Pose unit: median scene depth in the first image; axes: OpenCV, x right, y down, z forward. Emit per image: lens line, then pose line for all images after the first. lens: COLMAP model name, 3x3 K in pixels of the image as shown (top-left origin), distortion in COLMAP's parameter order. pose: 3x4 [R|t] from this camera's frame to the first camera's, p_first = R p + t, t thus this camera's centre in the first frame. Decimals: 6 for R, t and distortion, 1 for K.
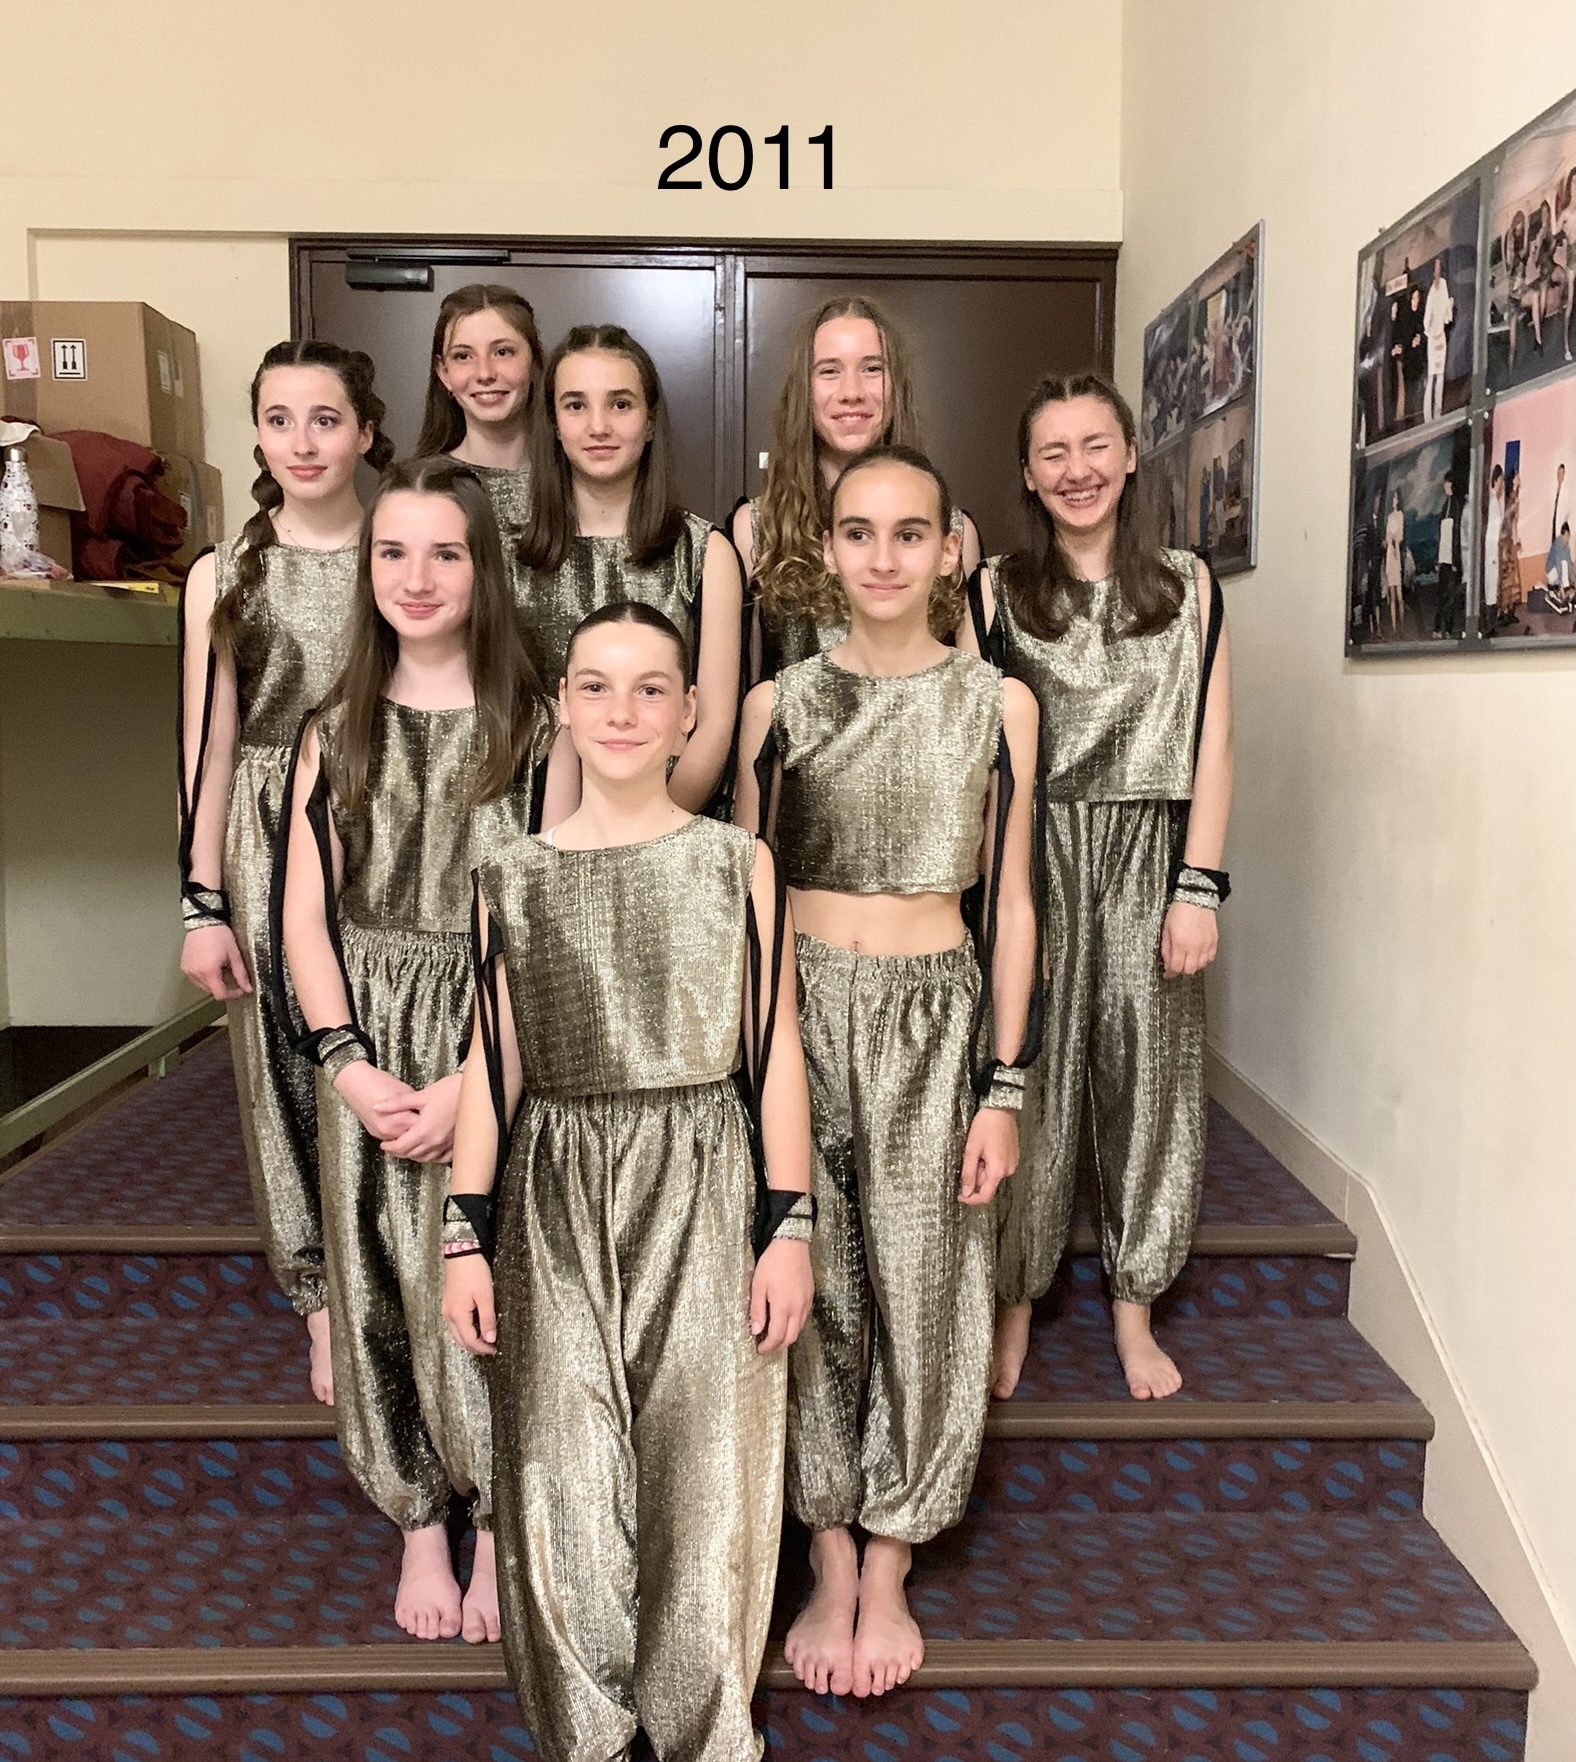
lens RADIAL K [[1528.8, 0, 833.5], [0, 1528.8, 773.2], [0, 0, 1]] dist [0.011655, -0.001663]
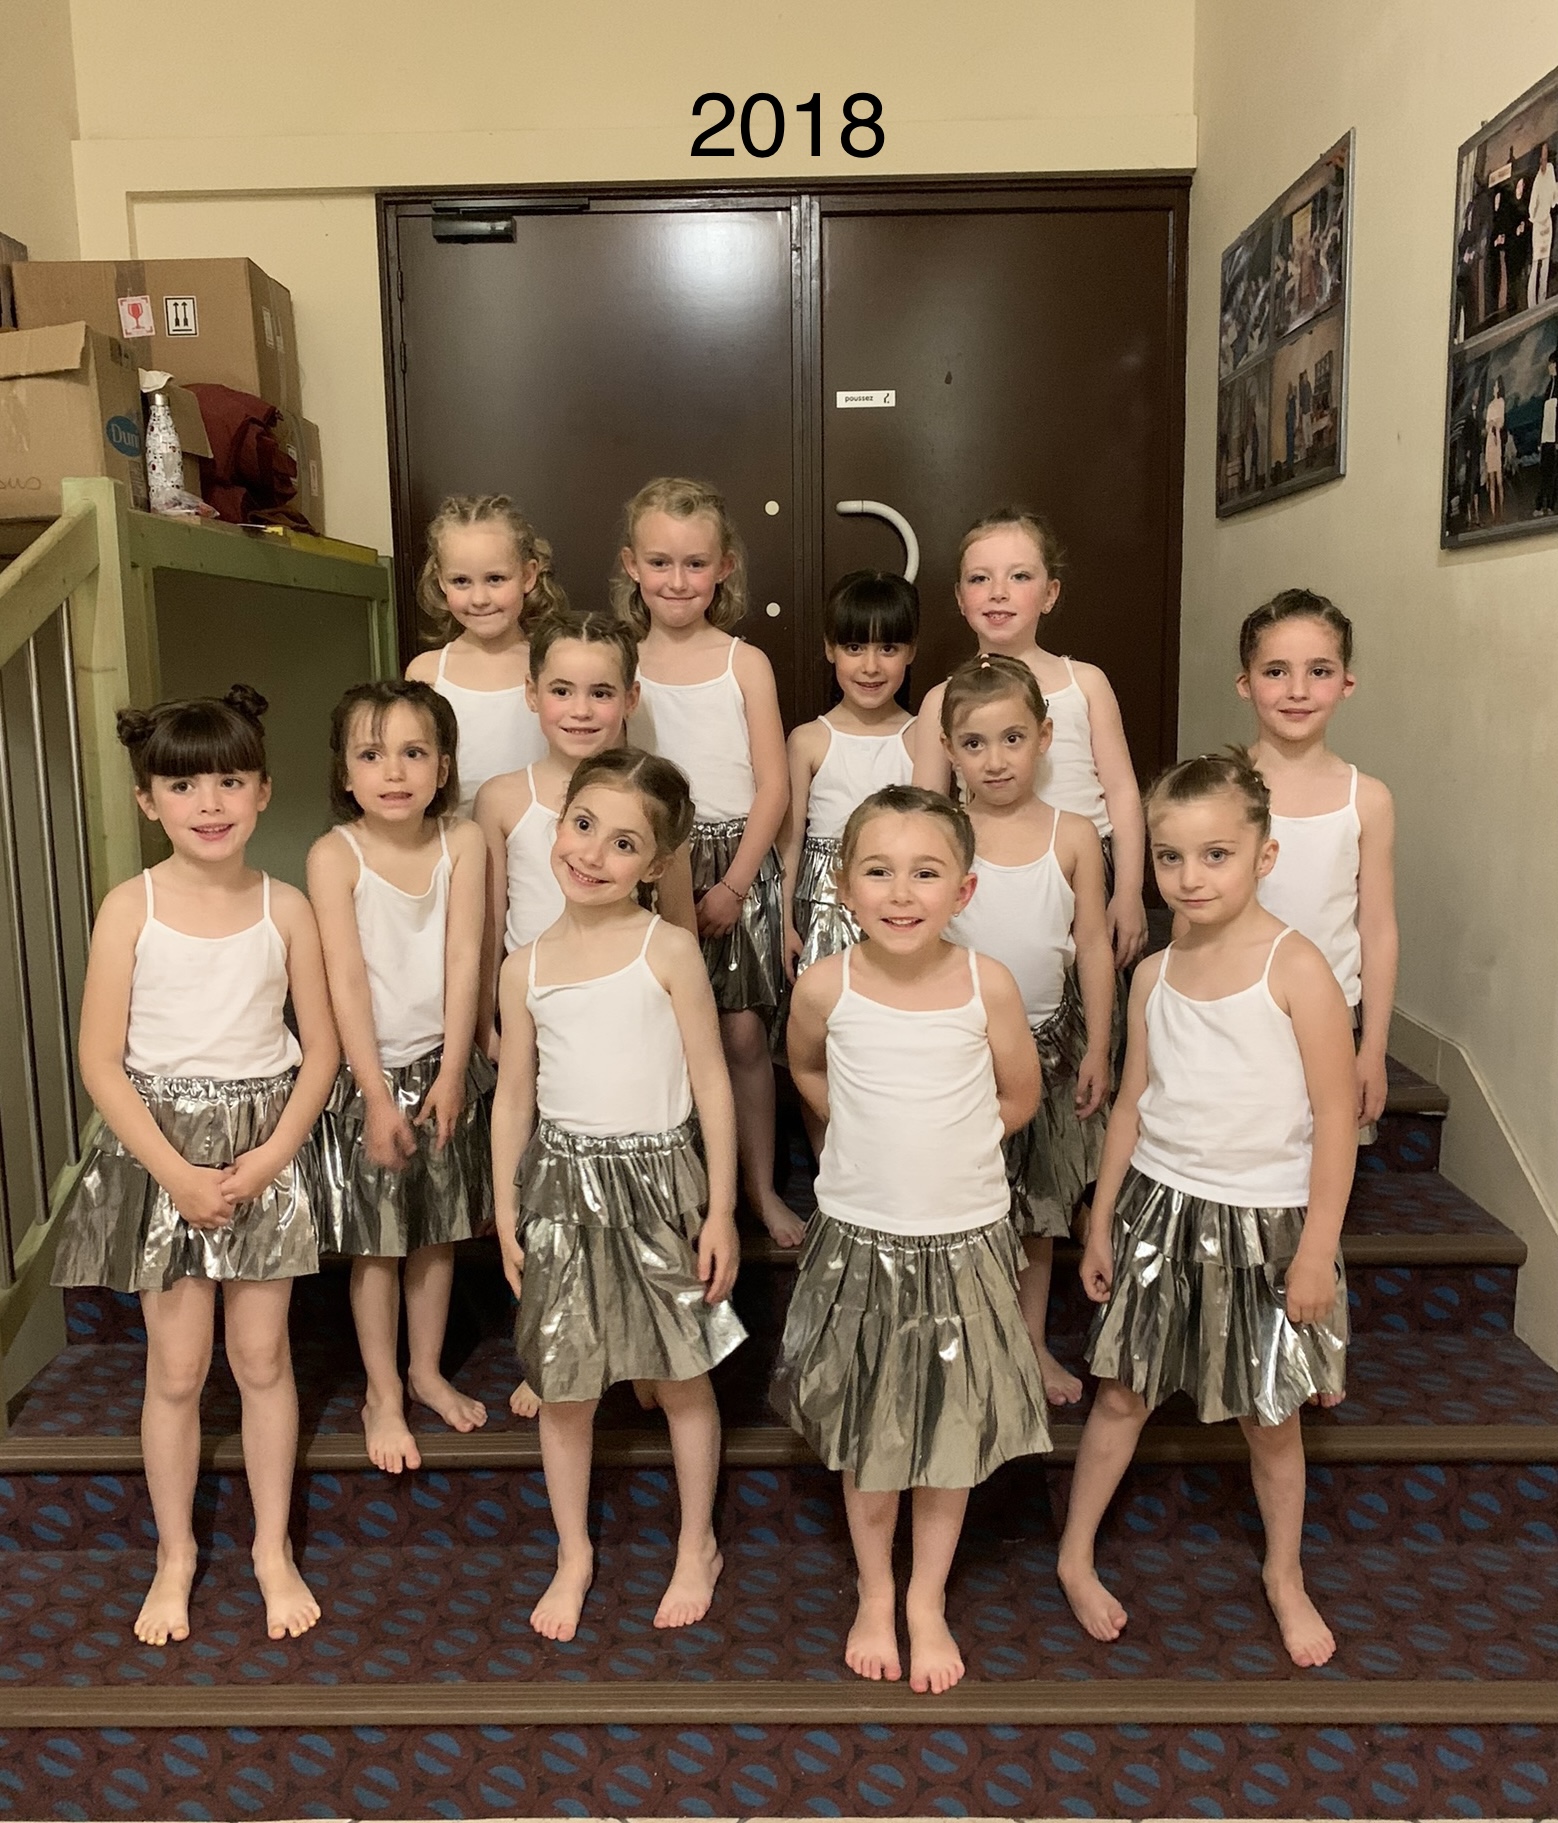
lens RADIAL K [[1564.8, 0, 781.1], [0, 1564.8, 884.3], [0, 0, 1]] dist [-0.011485, 0.034668]
pose [[0.999135, -0.017955, -0.037512, -0.080637], [0.020370, 0.997677, 0.065007, 0.074843], [0.036257, -0.065715, 0.997179, -0.095303]]
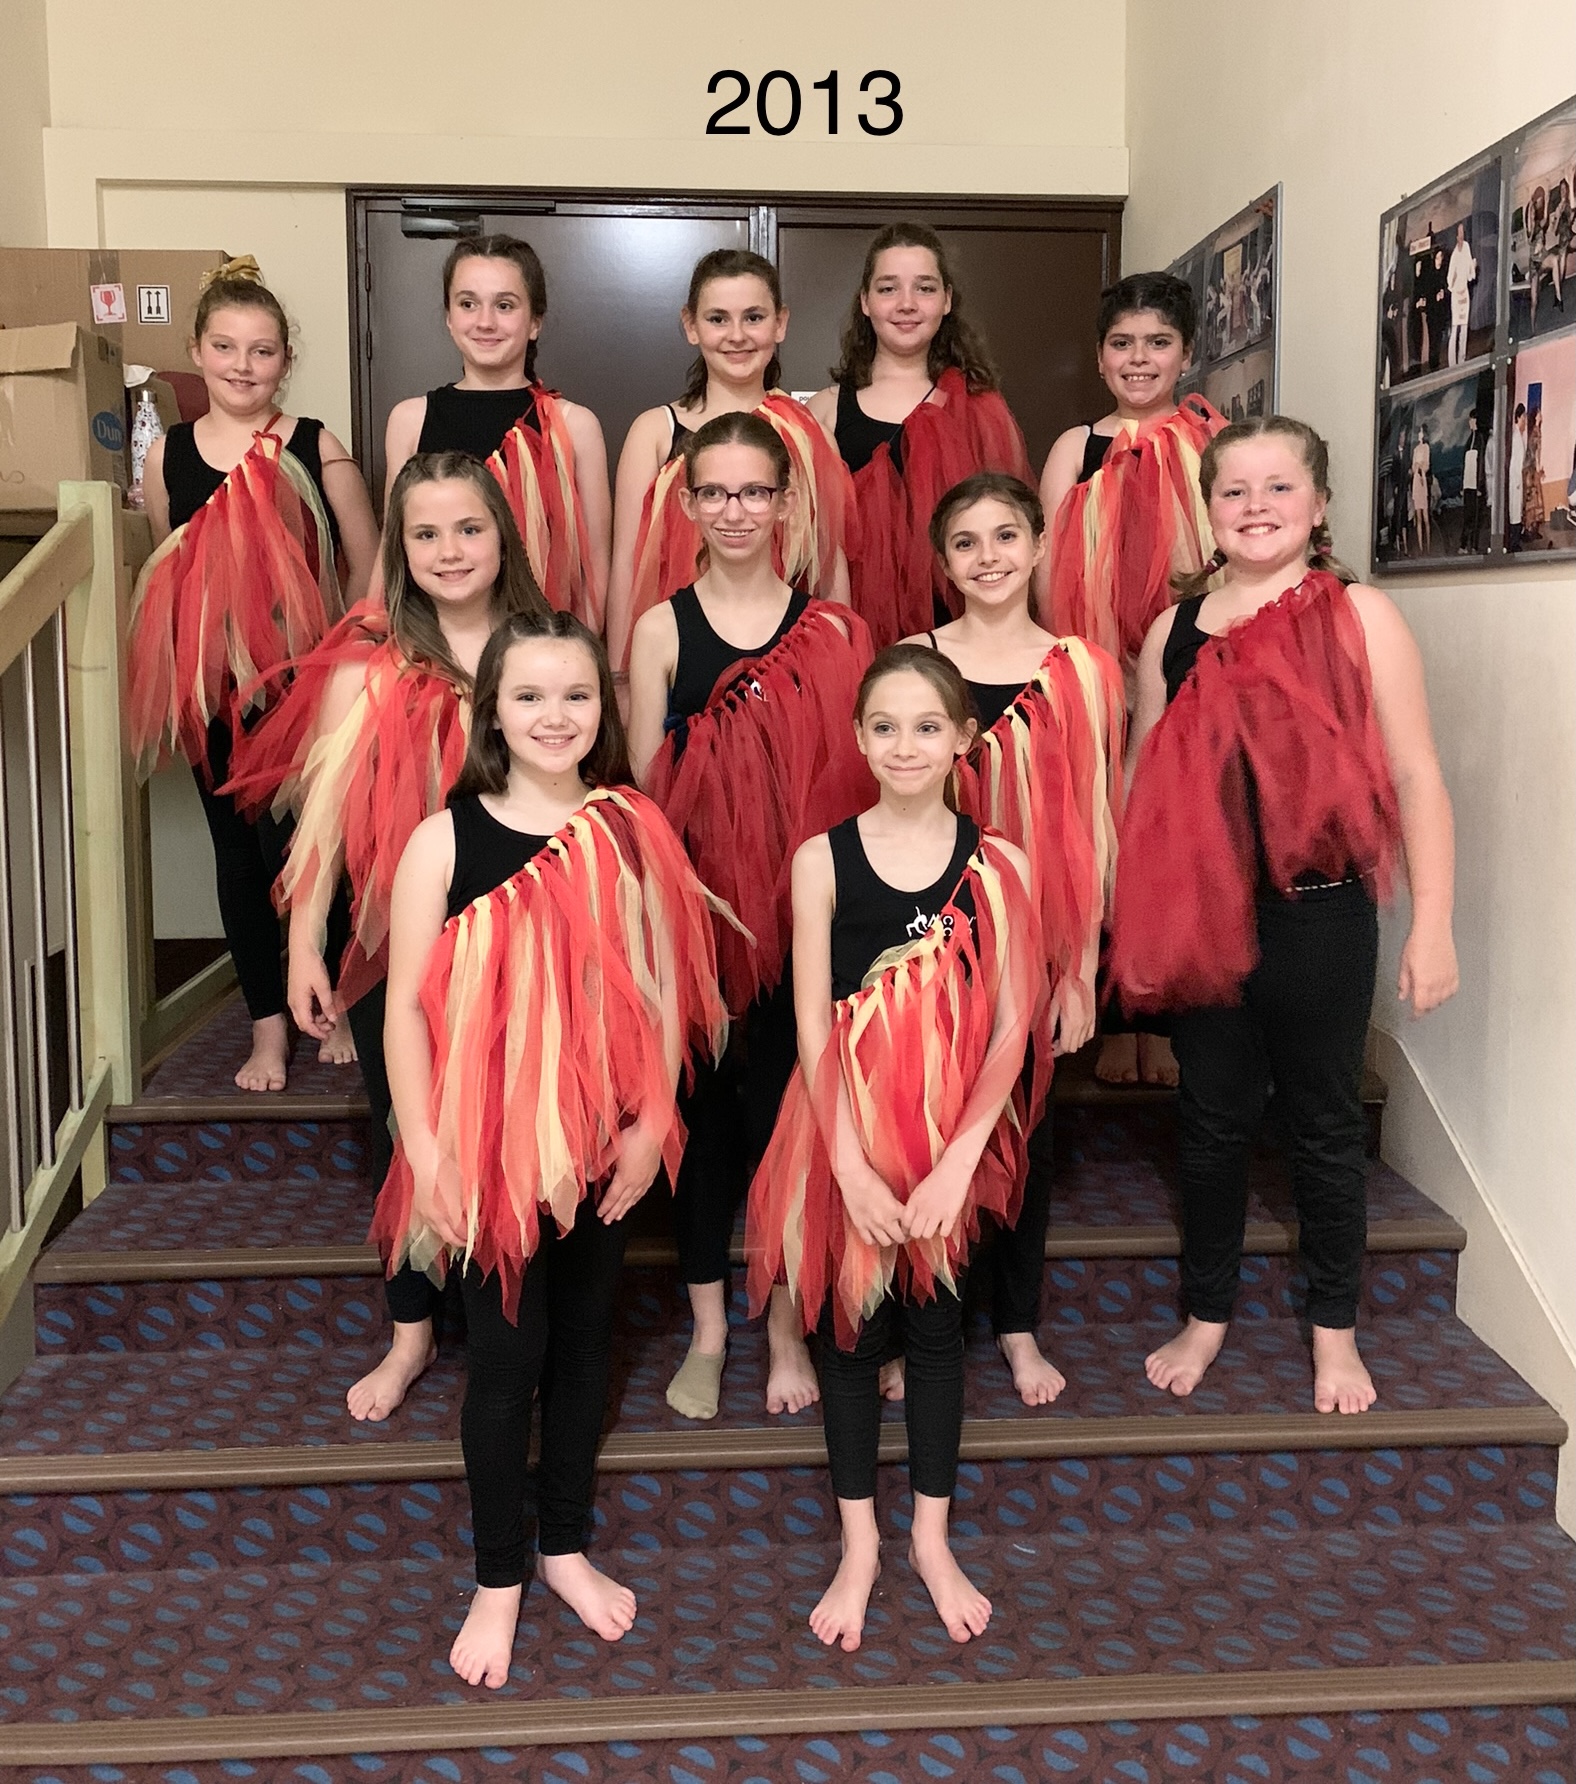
lens RADIAL K [[1568.7, 0, 800.5], [0, 1568.7, 719.3], [0, 0, 1]] dist [0.012440, -0.000119]
pose [[0.999053, -0.009902, 0.042364, -0.139415], [0.009836, 0.999950, 0.001761, 0.026225], [-0.042379, -0.001342, 0.999101, -0.144430]]
